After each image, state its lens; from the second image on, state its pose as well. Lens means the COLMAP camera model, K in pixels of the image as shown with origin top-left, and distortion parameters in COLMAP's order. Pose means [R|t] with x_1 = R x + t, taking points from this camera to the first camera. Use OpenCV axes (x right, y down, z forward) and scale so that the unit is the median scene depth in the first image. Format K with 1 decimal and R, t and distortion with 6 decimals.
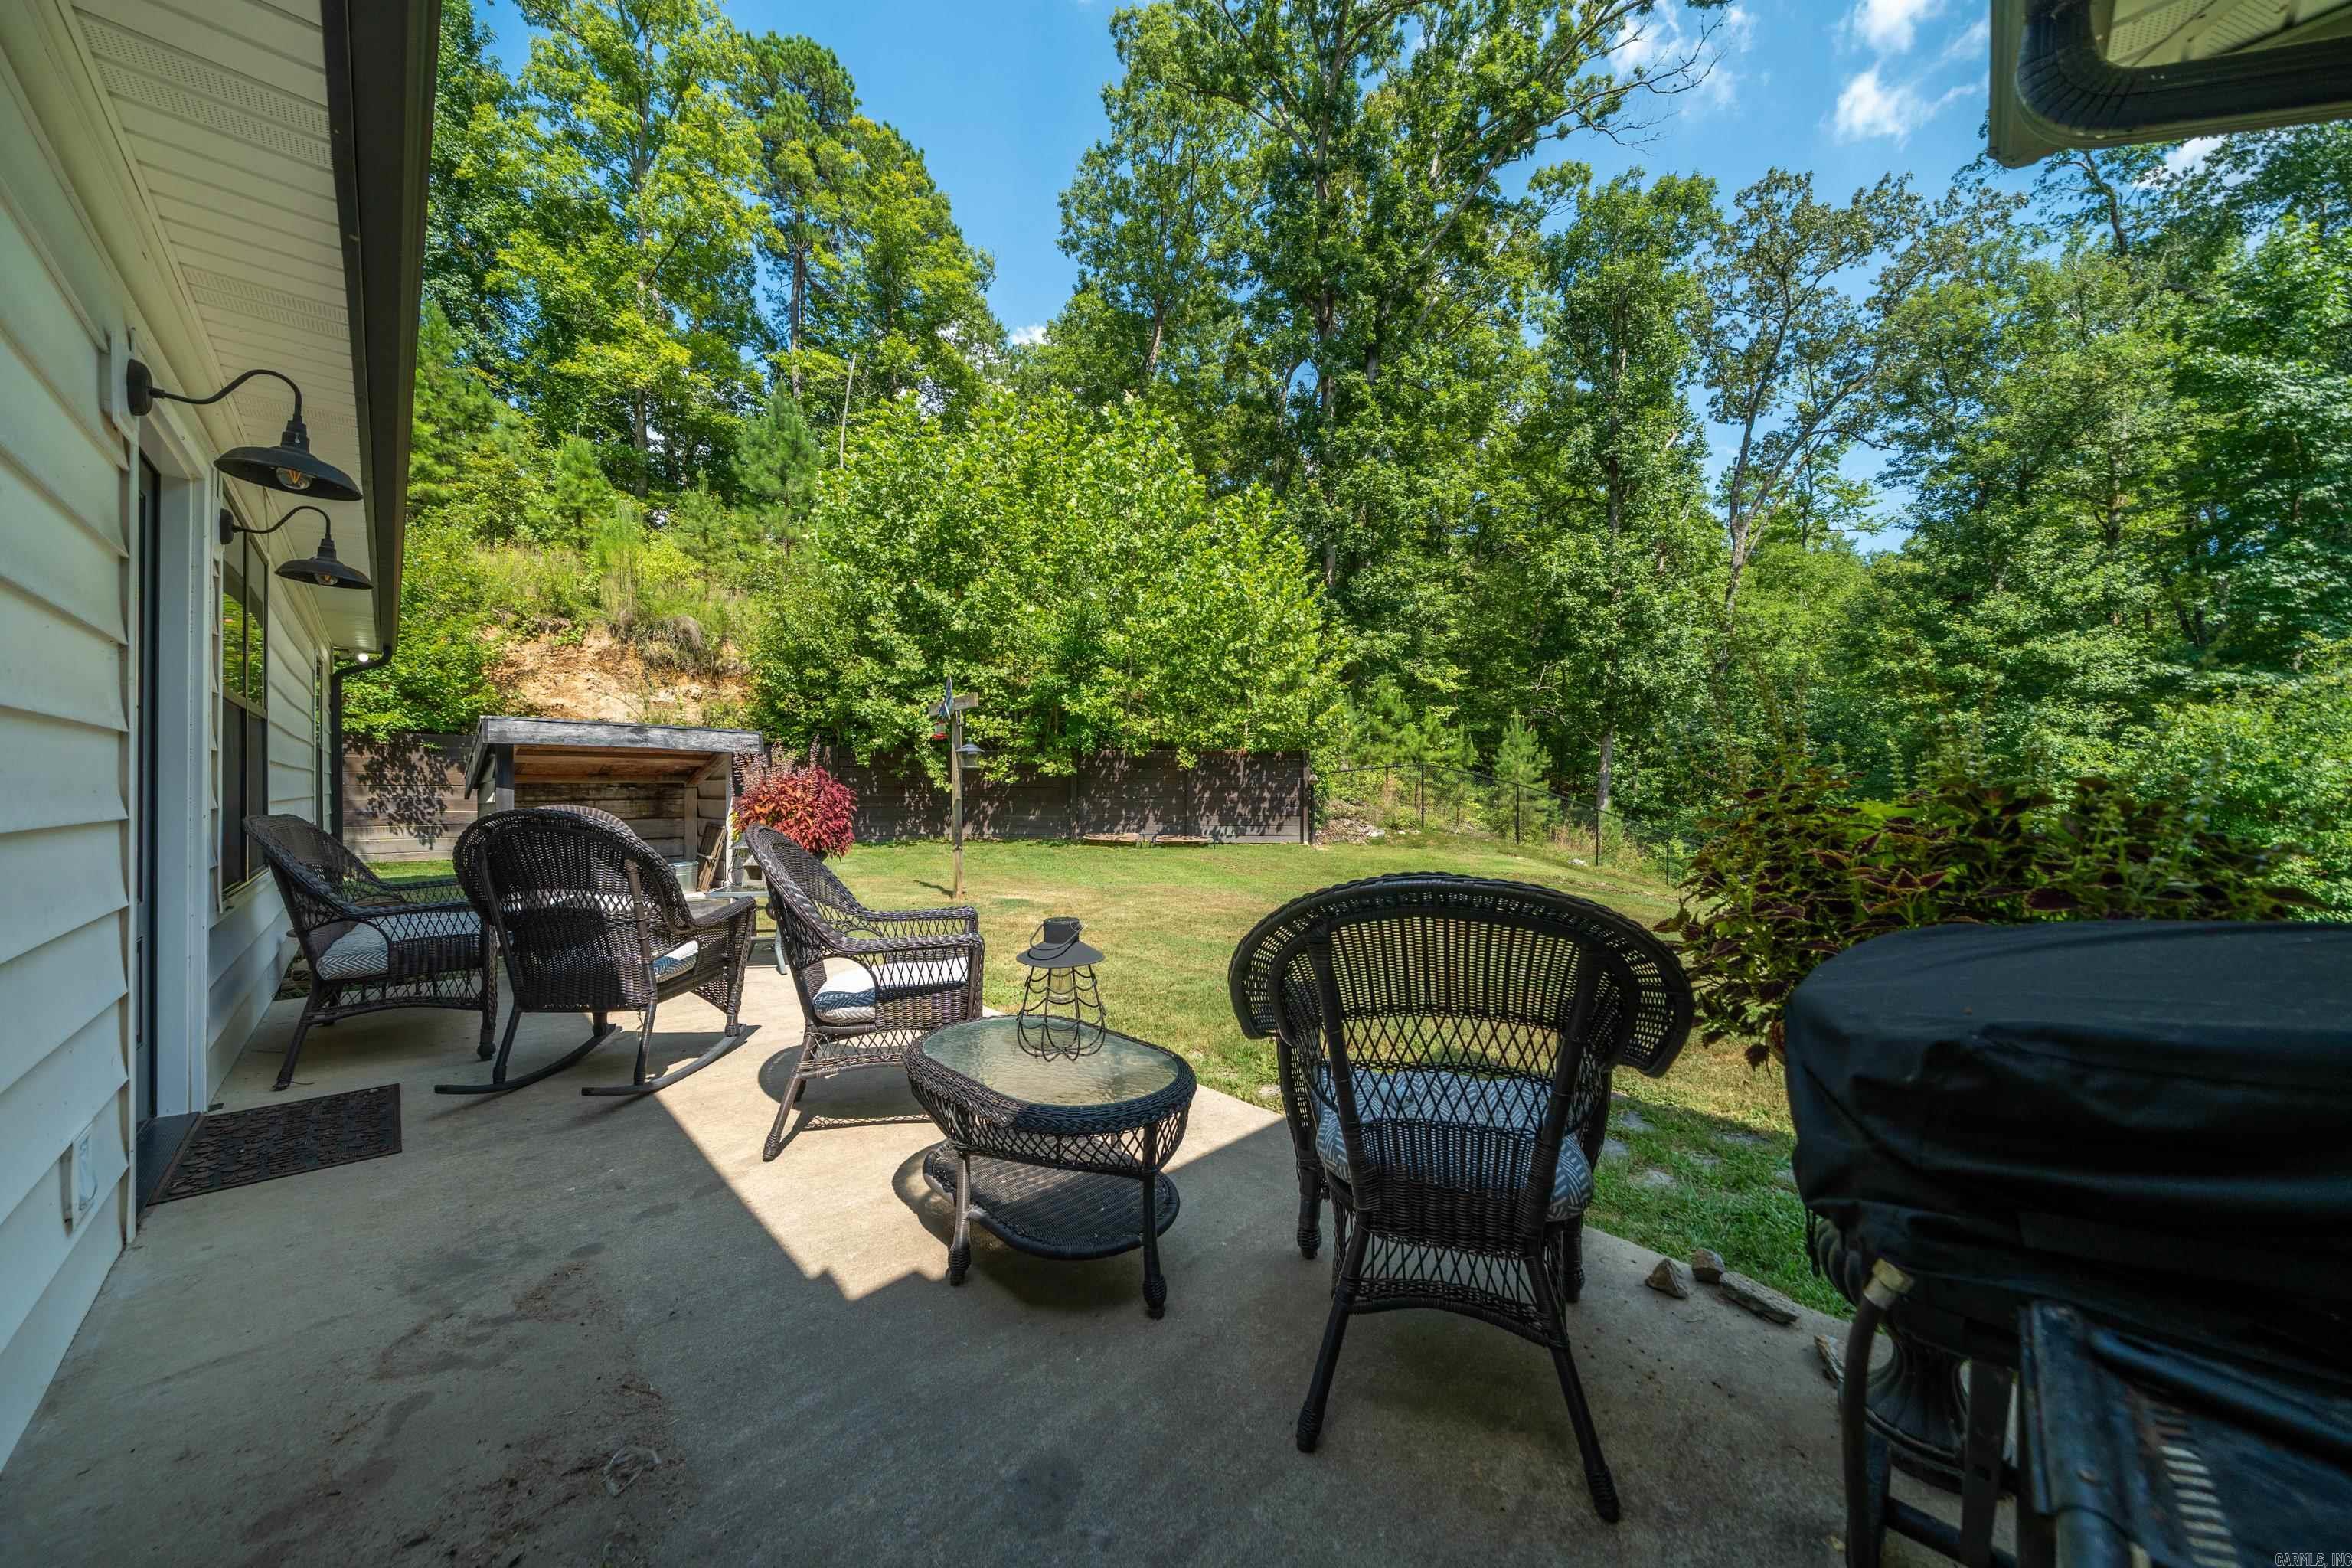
lens RADIAL K [[808.7, 0, 1182.6], [0, 808.7, 783.4], [0, 0, 1]] dist [0.000503, 0.000007]
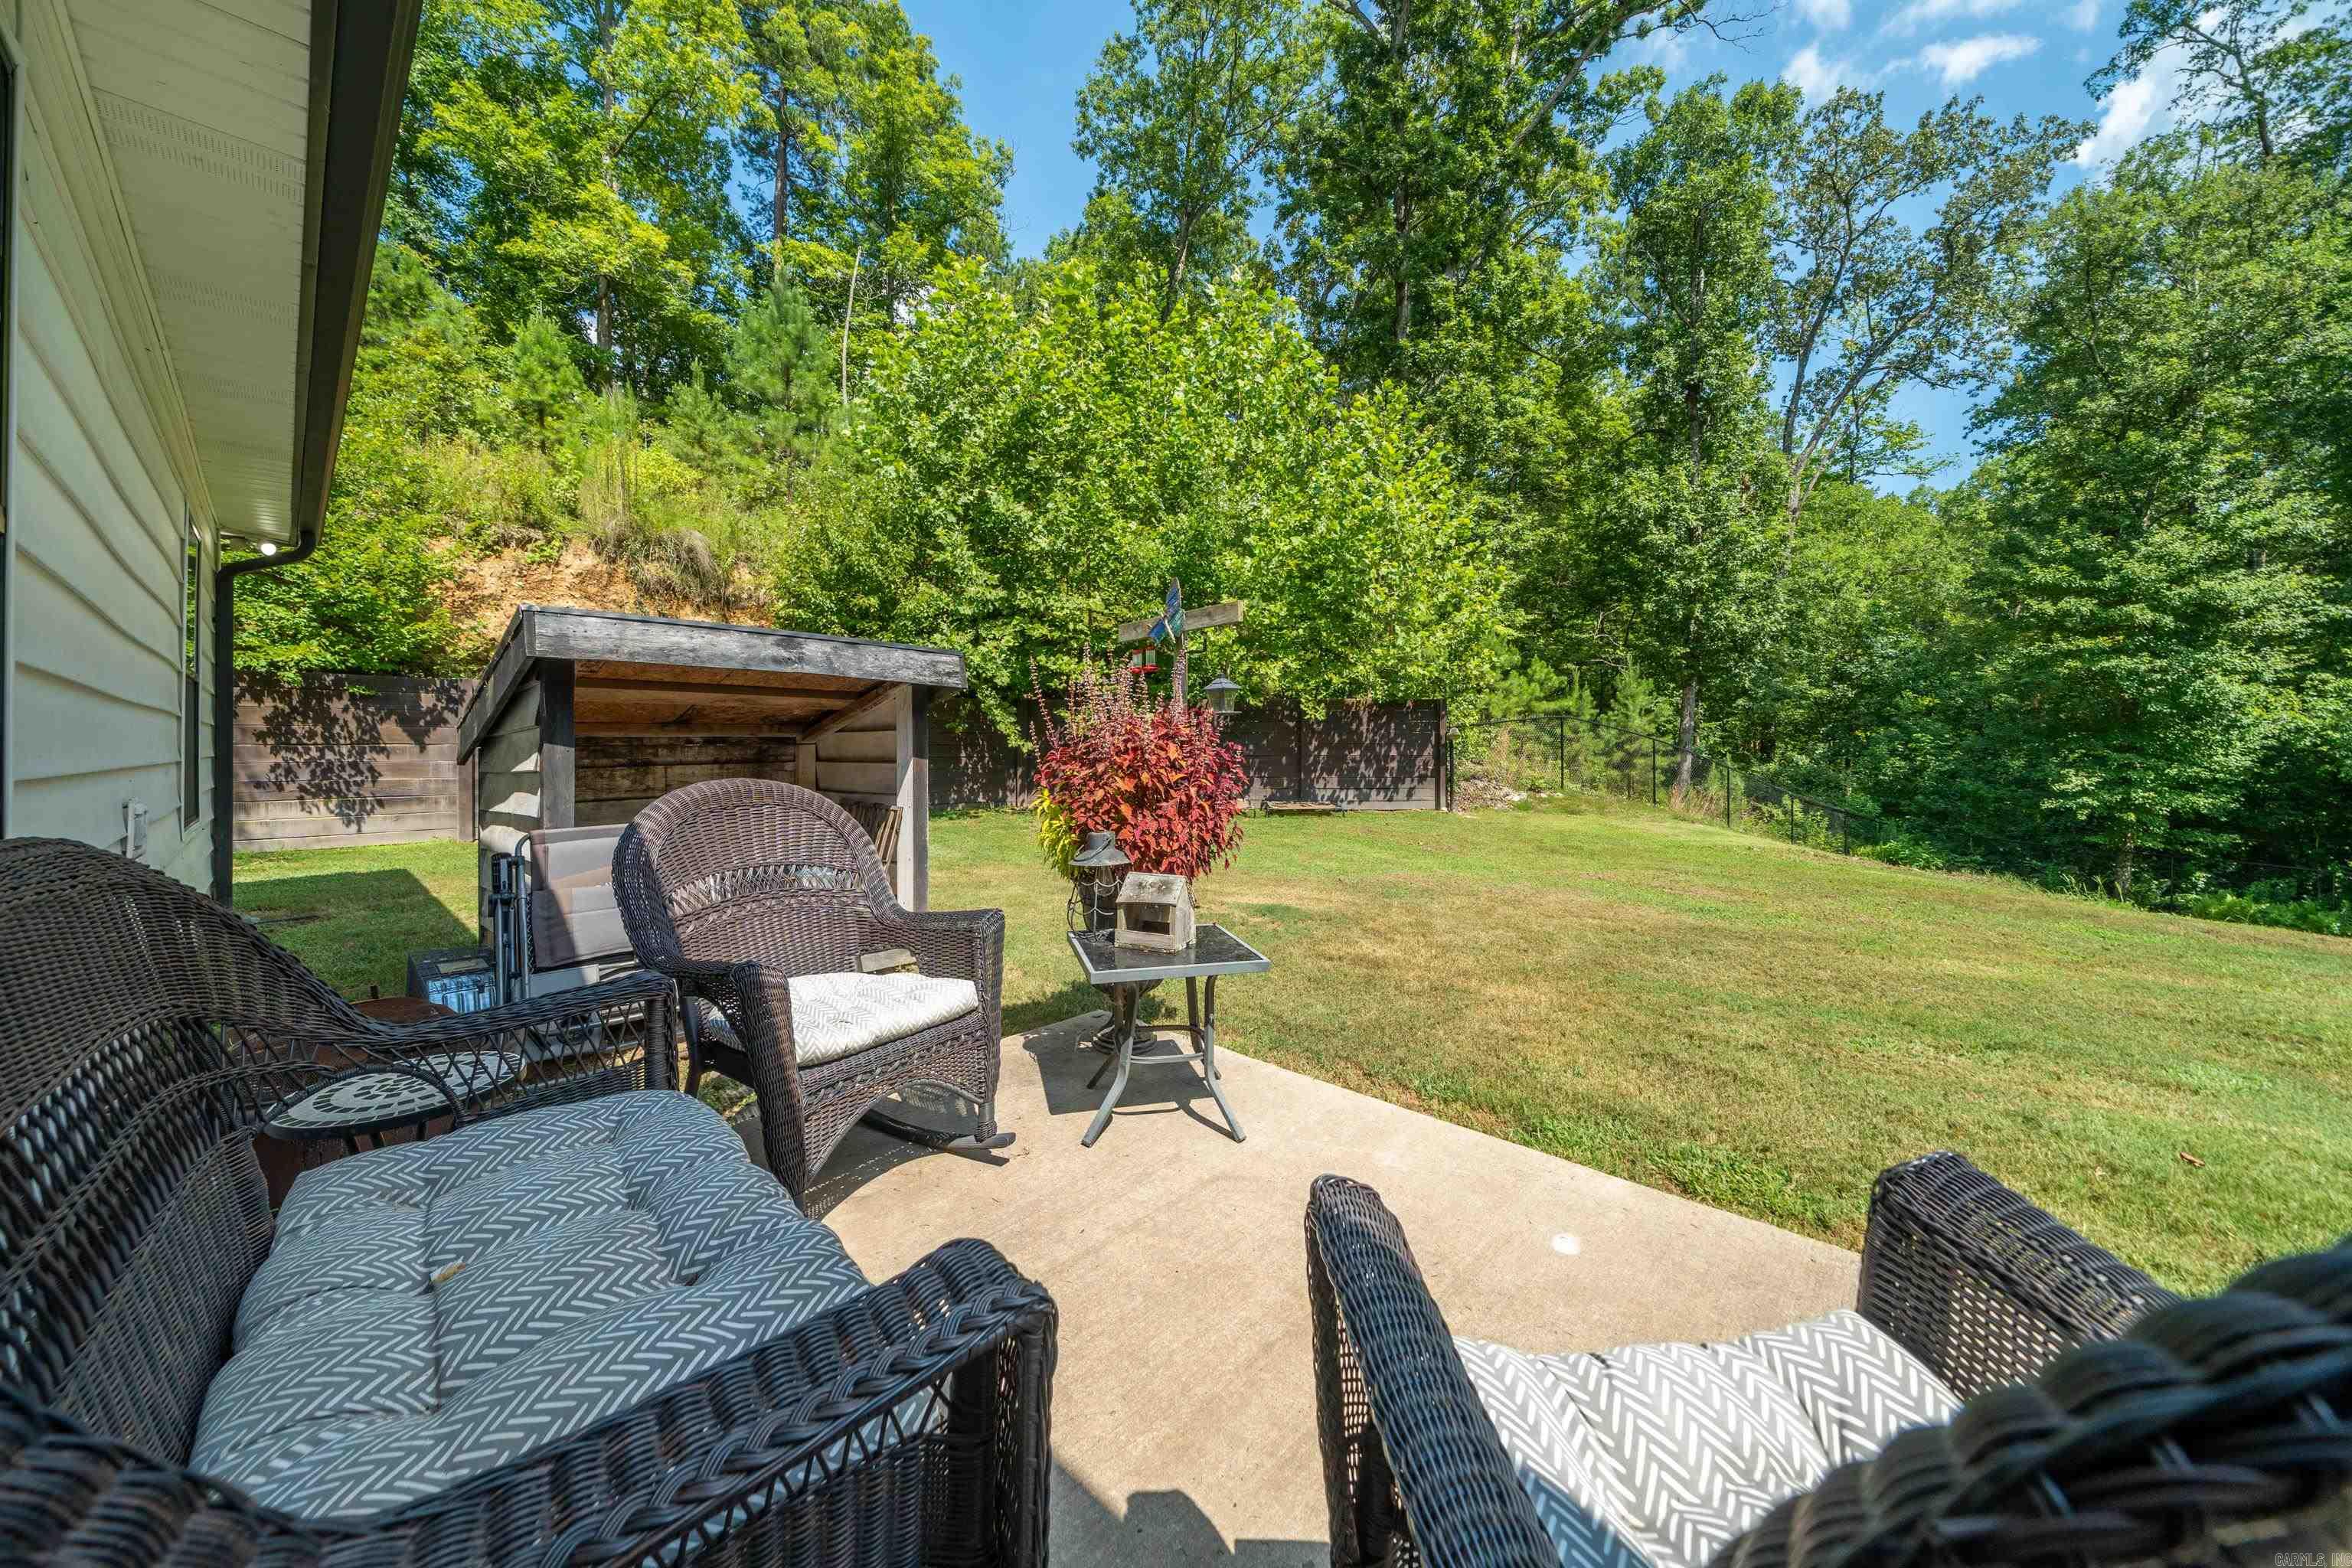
lens RADIAL K [[808.5, 0, 1165.5], [0, 808.5, 732.7], [0, 0, 1]] dist [-0.001040, -0.000025]
pose [[0.998619, -0.002693, 0.052469, -0.154216], [0.003186, 0.999952, -0.009306, 0.000492], [-0.052441, 0.009460, 0.998579, 0.149296]]
